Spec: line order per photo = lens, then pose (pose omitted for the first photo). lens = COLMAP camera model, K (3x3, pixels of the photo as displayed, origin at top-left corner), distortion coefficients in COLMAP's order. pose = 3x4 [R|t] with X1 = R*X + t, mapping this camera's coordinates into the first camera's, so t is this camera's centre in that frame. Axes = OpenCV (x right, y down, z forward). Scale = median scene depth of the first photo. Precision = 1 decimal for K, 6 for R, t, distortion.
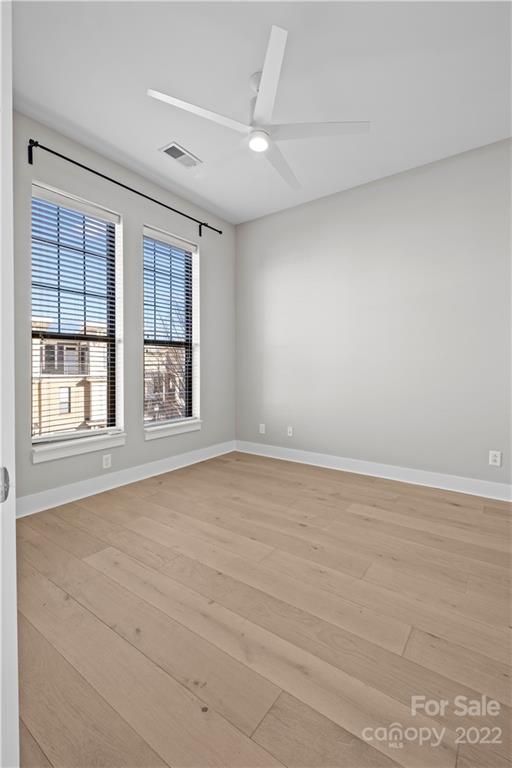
lens RADIAL K [[347.3, 0, 259.5], [0, 347.3, 369.2], [0, 0, 1]] dist [0.008069, -0.000962]
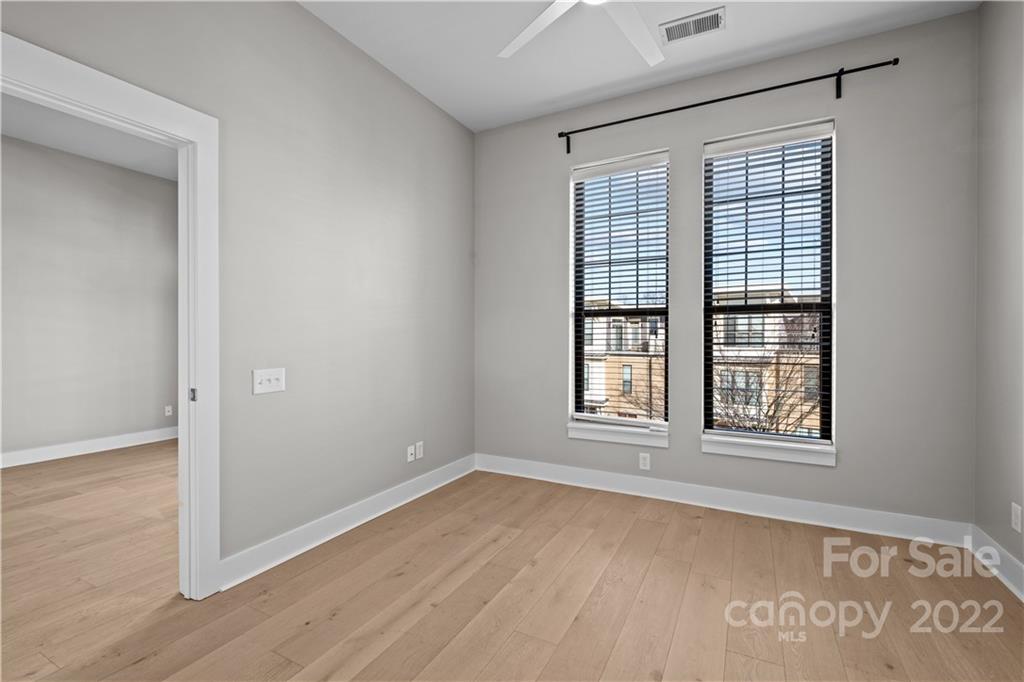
lens RADIAL K [[445.8, 0, 514.2], [0, 445.8, 343.3], [0, 0, 1]] dist [0.015130, -0.010672]
pose [[0.136444, 0.015208, -0.990531, 0.561865], [-0.006682, 0.999874, 0.014431, -0.027084], [0.990625, 0.004649, 0.136528, 0.551148]]
